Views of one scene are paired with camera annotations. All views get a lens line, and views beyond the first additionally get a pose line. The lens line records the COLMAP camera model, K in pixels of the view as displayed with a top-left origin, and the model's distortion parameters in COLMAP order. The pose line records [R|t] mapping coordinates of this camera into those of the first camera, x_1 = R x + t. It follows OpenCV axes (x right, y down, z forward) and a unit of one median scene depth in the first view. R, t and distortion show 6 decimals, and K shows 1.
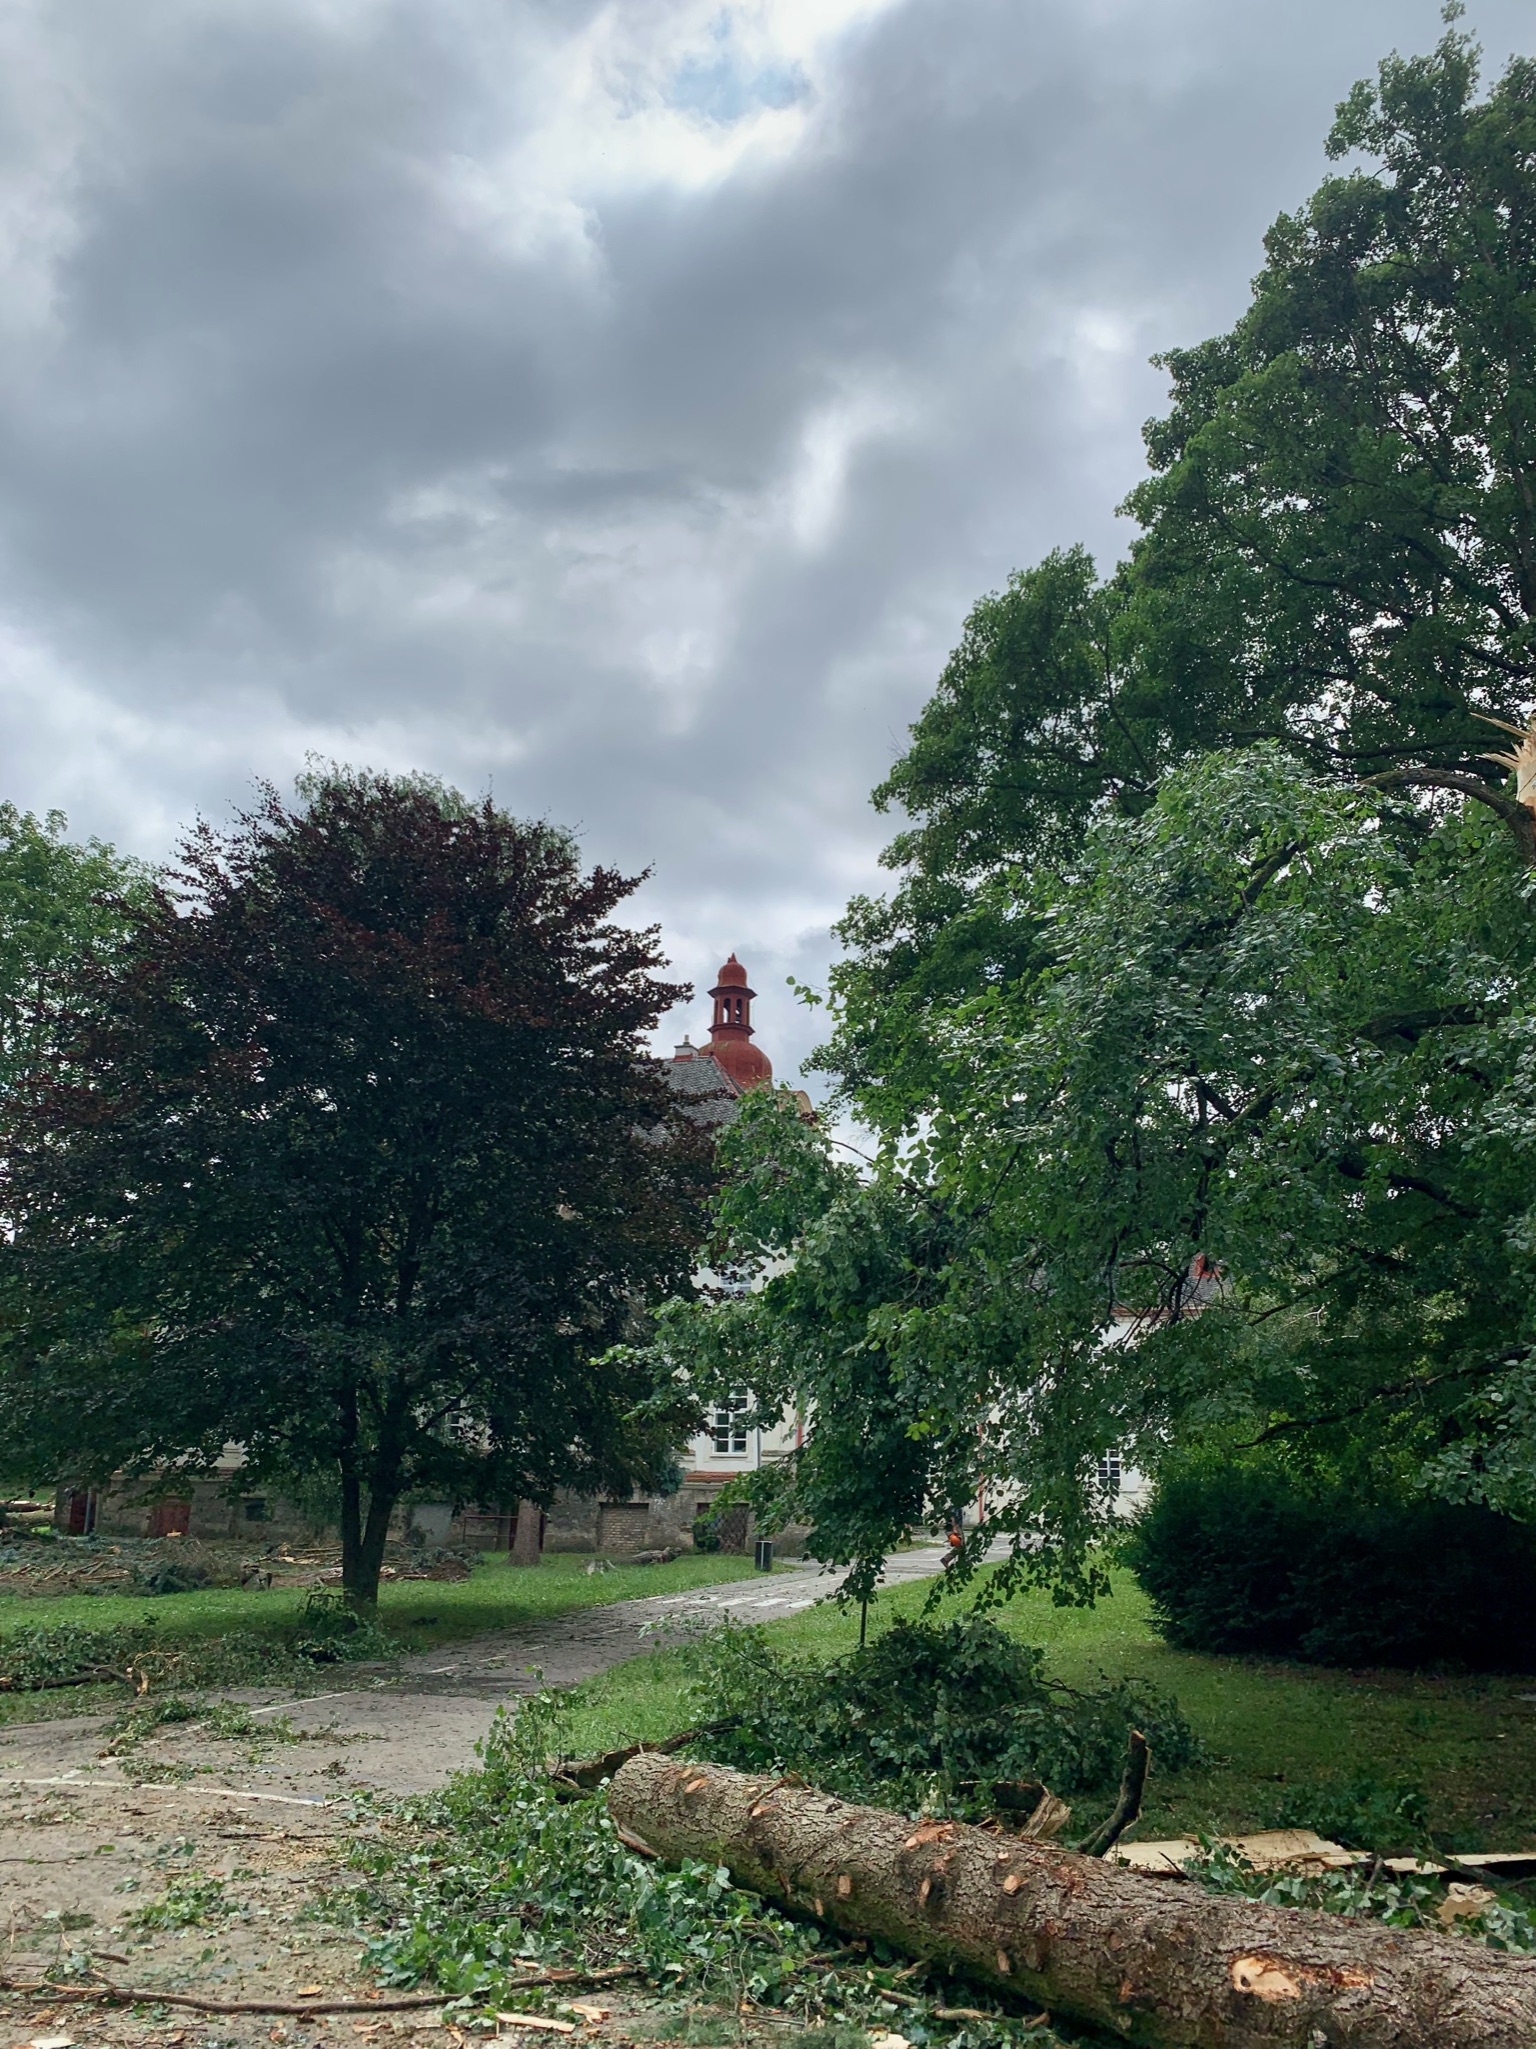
lens RADIAL K [[1570.1, 0, 767.7], [0, 1570.1, 993.2], [0, 0, 1]] dist [0.031214, -0.054205]
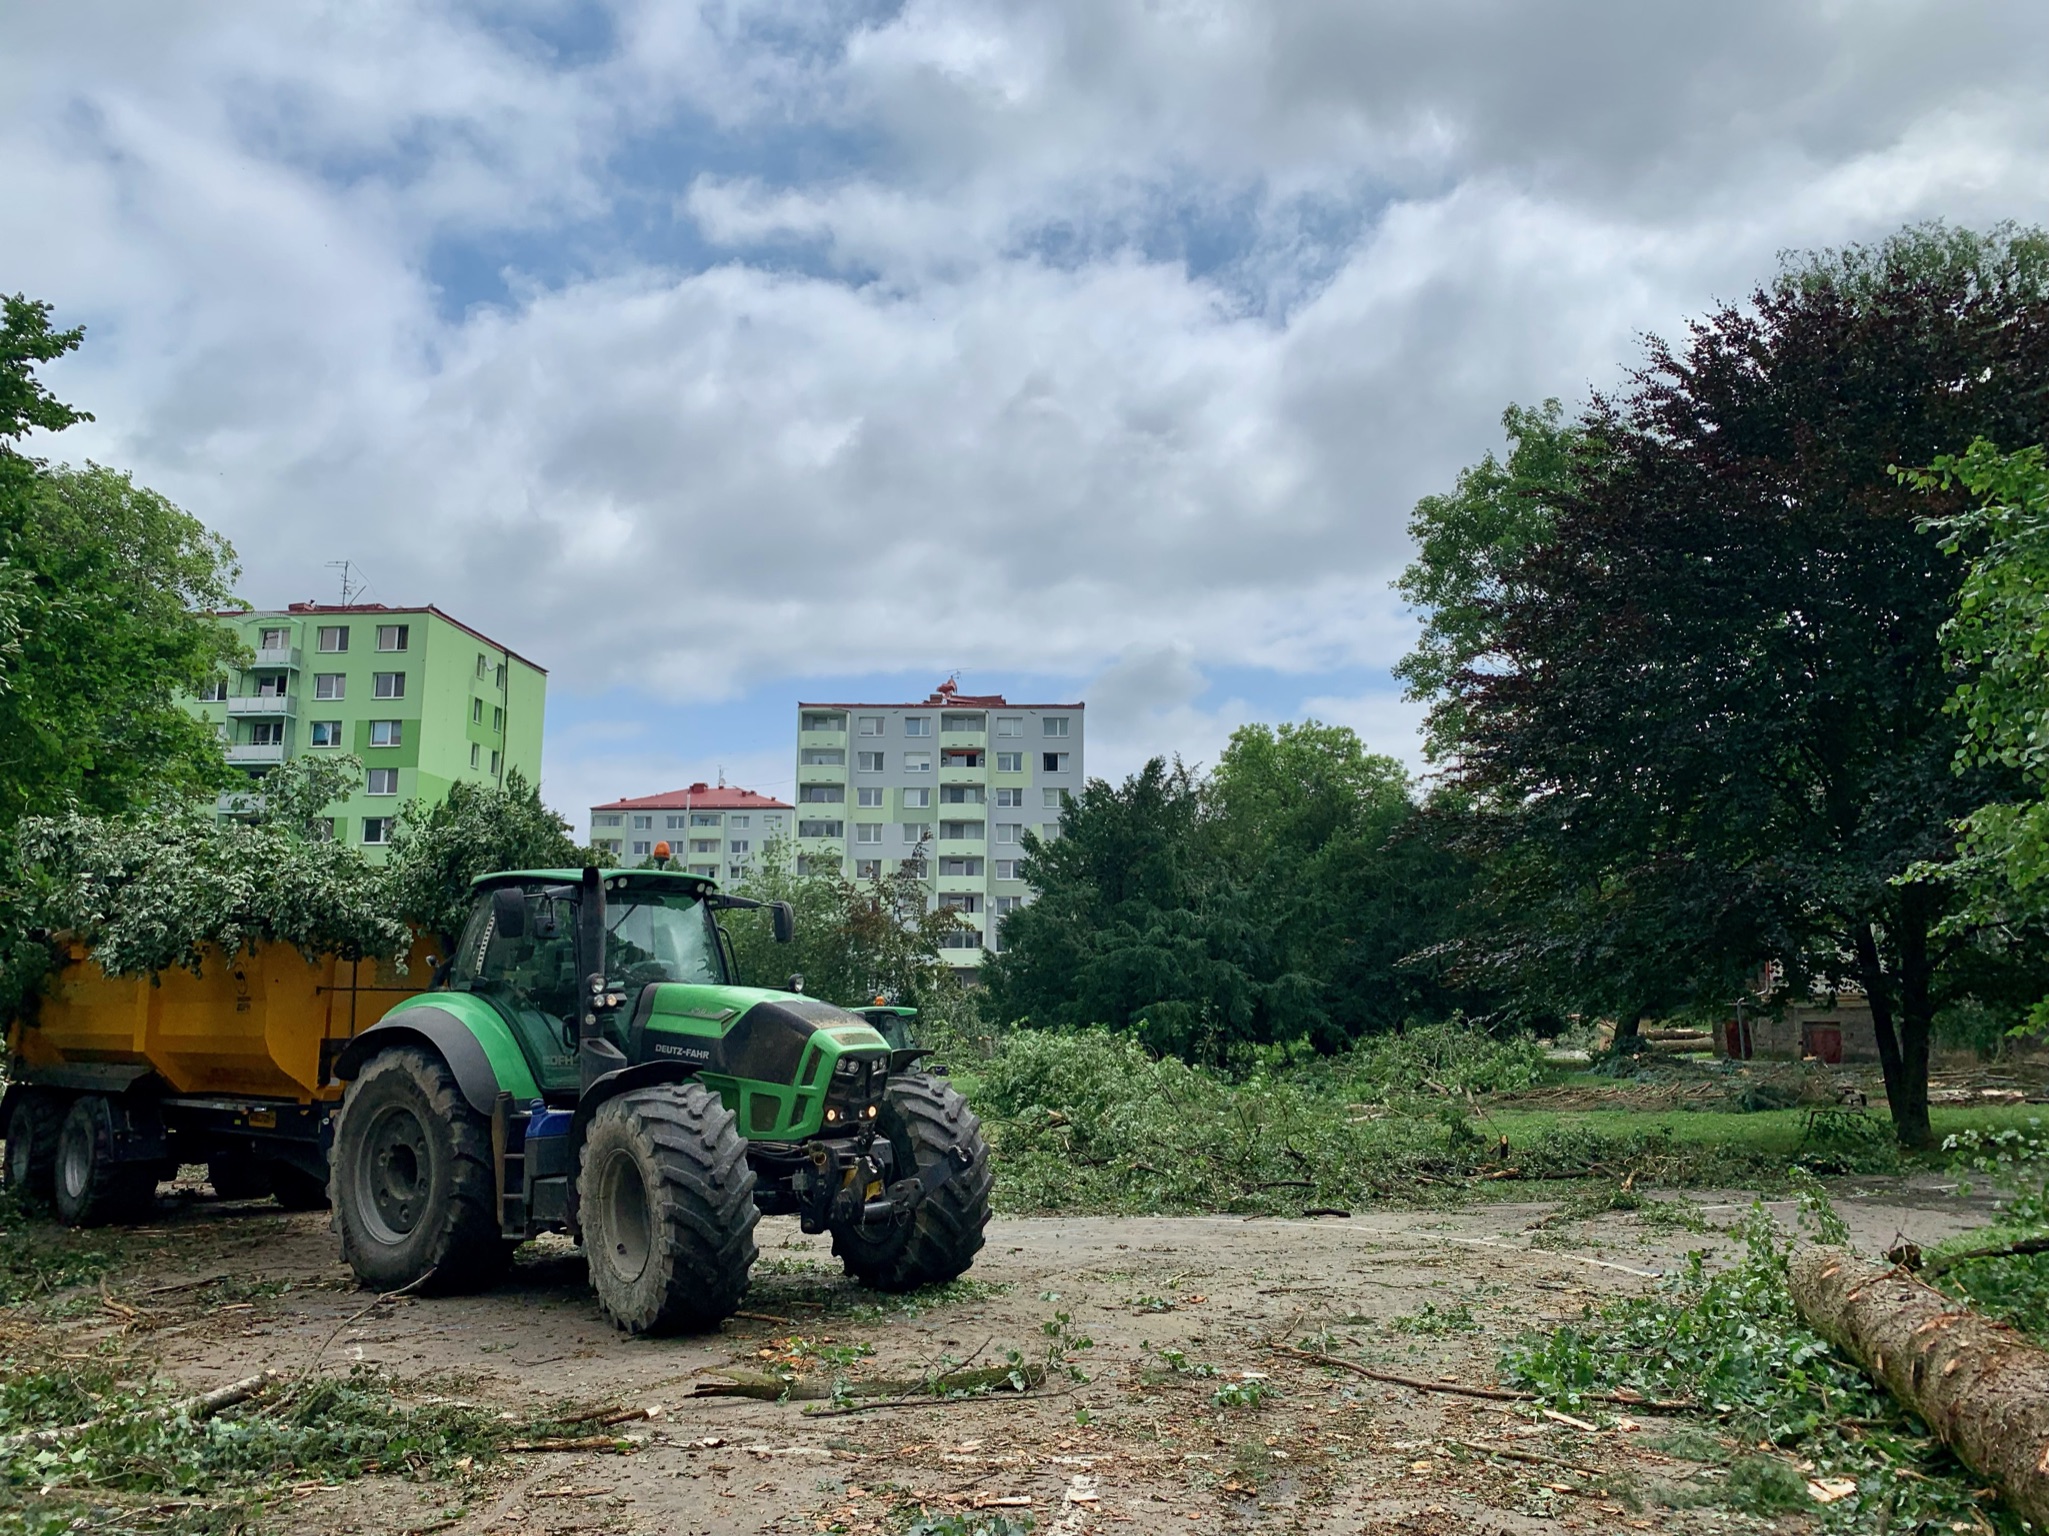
lens RADIAL K [[1570.1, 0, 1024.5], [0, 1570.1, 768.0], [0, 0, 1]] dist [0.031214, -0.054205]
pose [[0.650163, -0.139393, -0.746899, 0.182832], [0.246932, 0.968429, 0.034213, 0.000859], [0.718549, -0.206677, 0.664057, -0.010822]]
